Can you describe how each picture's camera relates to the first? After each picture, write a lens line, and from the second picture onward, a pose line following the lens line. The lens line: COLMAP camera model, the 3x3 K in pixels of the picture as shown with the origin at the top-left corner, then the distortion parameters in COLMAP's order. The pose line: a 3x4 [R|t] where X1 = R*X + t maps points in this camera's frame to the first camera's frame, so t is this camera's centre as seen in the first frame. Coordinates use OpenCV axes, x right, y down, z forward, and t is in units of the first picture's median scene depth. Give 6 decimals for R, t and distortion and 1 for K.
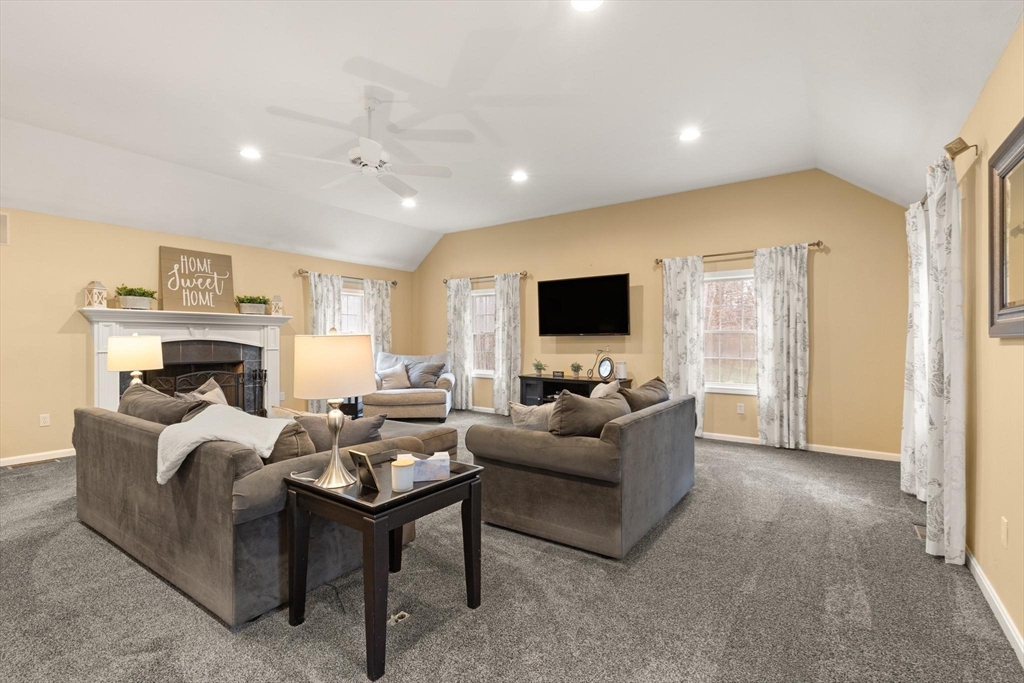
lens RADIAL K [[464.7, 0, 513.6], [0, 464.7, 338.9], [0, 0, 1]] dist [0.007873, 0.000019]
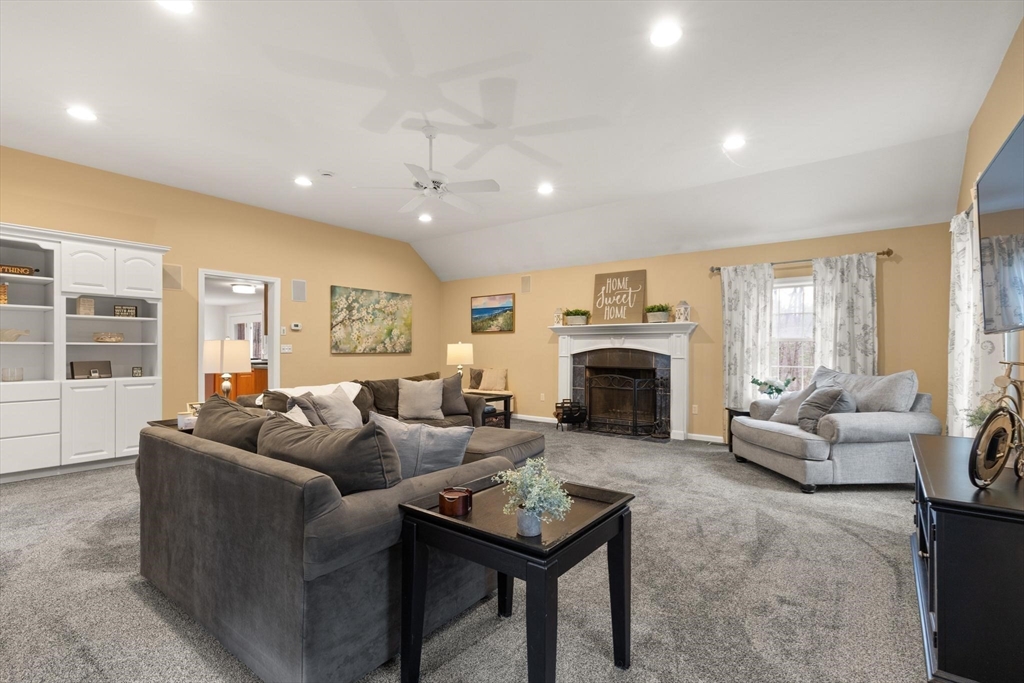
lens RADIAL K [[464.7, 0, 514.4], [0, 464.7, 349.6], [0, 0, 1]] dist [0.007873, 0.000019]
pose [[-0.023132, -0.001389, -0.999731, 0.489732], [-0.004567, 0.999989, -0.001284, 0.009109], [0.999722, 0.004536, -0.023138, 0.752746]]
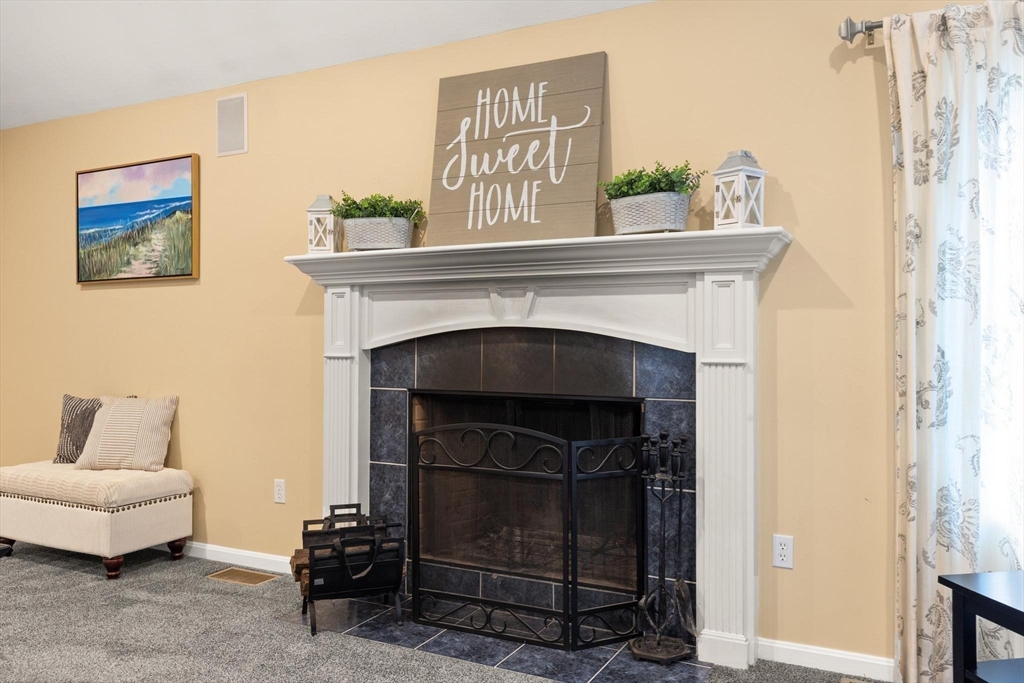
lens RADIAL K [[813.6, 0, 507.1], [0, 813.6, 322.3], [0, 0, 1]] dist [0.008634, 0.002766]
pose [[0.136275, -0.020091, -0.990467, -0.092367], [-0.000704, 0.999792, -0.020377, 0.010471], [0.990671, 0.003474, 0.136233, 0.898480]]
